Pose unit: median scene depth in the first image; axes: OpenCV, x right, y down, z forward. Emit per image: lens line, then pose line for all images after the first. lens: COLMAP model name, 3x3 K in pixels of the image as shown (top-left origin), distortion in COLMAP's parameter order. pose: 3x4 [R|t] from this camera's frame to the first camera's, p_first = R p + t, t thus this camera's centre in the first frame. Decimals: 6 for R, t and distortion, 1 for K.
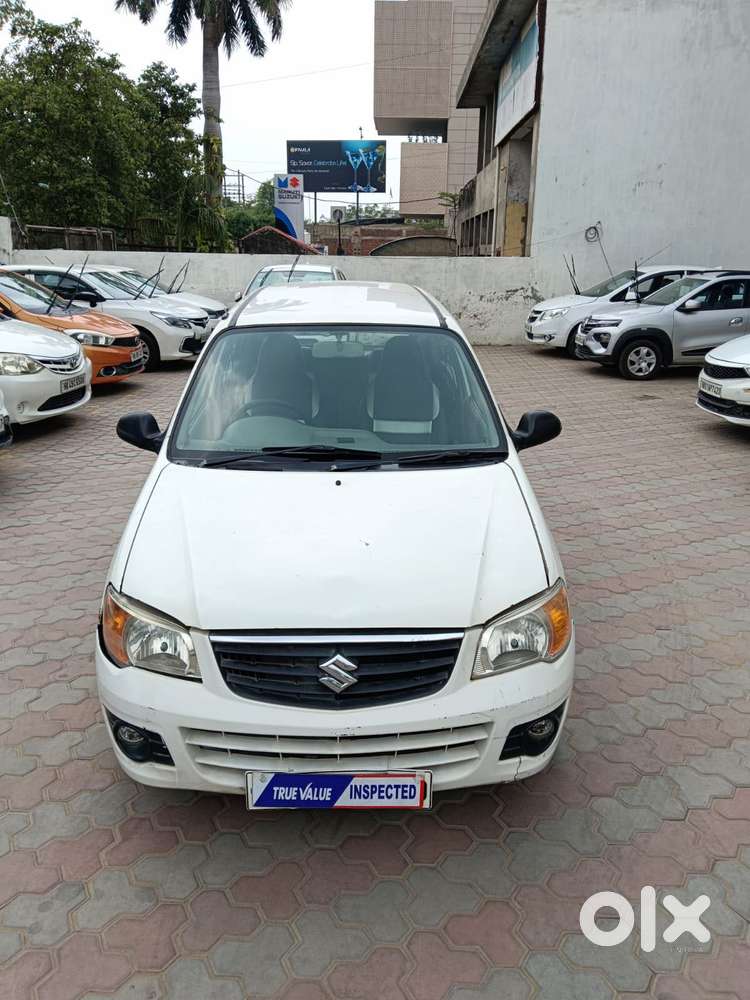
lens RADIAL K [[801.2, 0, 374.2], [0, 801.2, 491.2], [0, 0, 1]] dist [0.034707, -0.056458]
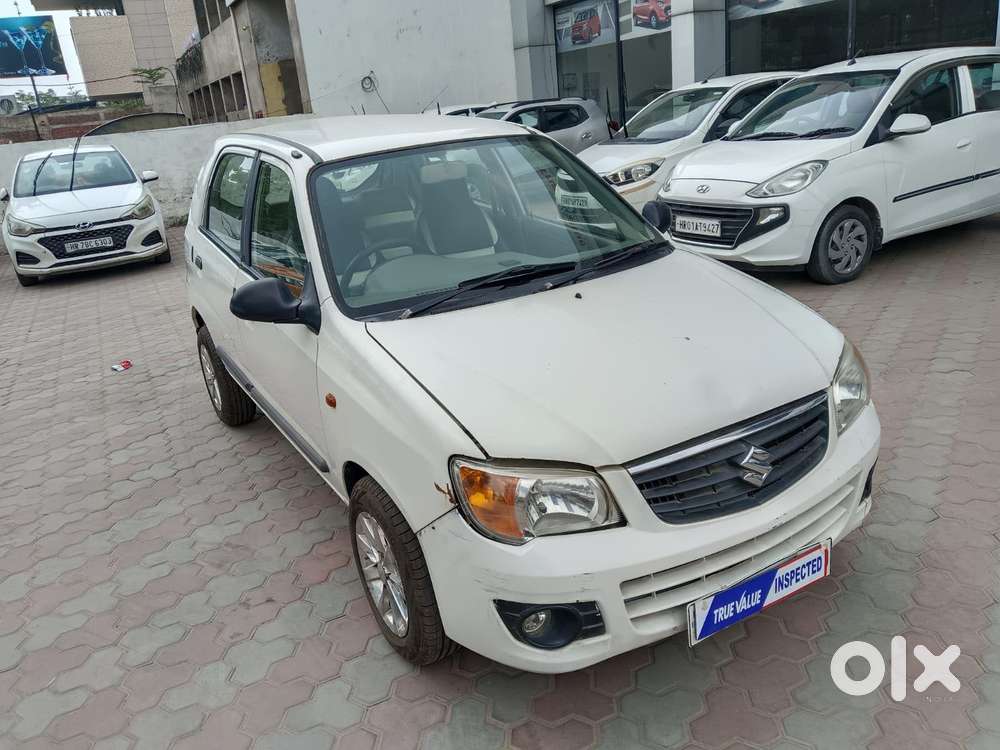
lens RADIAL K [[801.2, 0, 499.1], [0, 801.2, 374.9], [0, 0, 1]] dist [0.034707, -0.056458]
pose [[0.872370, -0.245669, 0.422631, -0.622235], [0.238342, 0.968579, 0.071050, -0.011436], [-0.426806, 0.038749, 0.903512, 0.259347]]
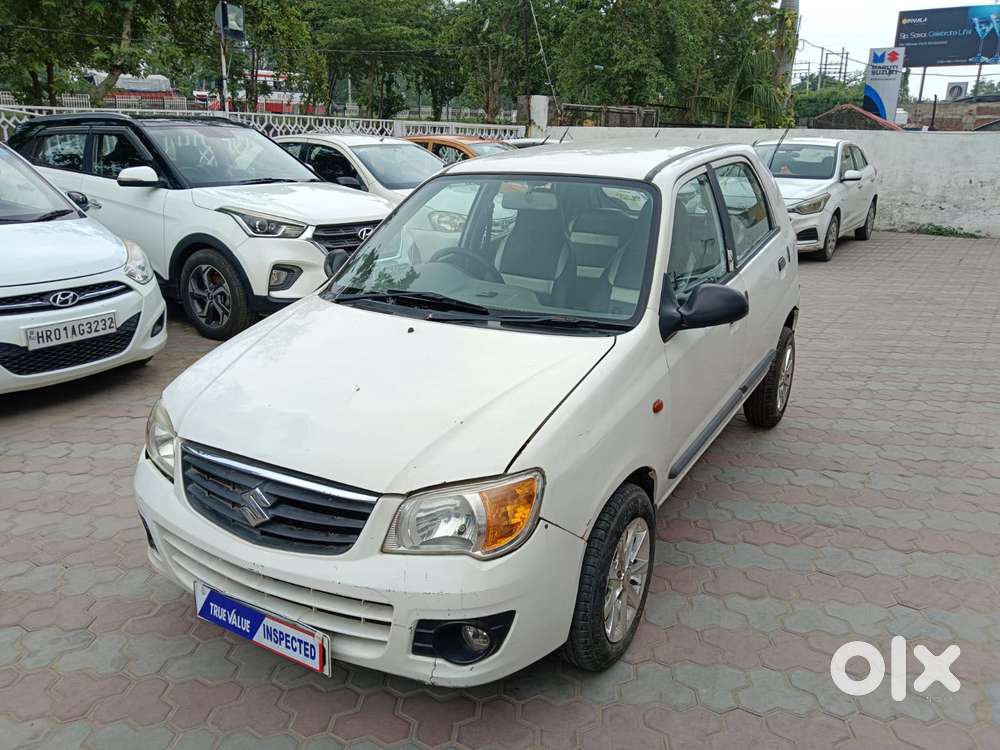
lens RADIAL K [[801.2, 0, 493.8], [0, 801.2, 369.0], [0, 0, 1]] dist [0.034707, -0.056458]
pose [[0.846676, 0.150738, -0.510312, 0.625343], [-0.154297, 0.987381, 0.035658, -0.016549], [0.509247, 0.048548, 0.859250, 0.274406]]
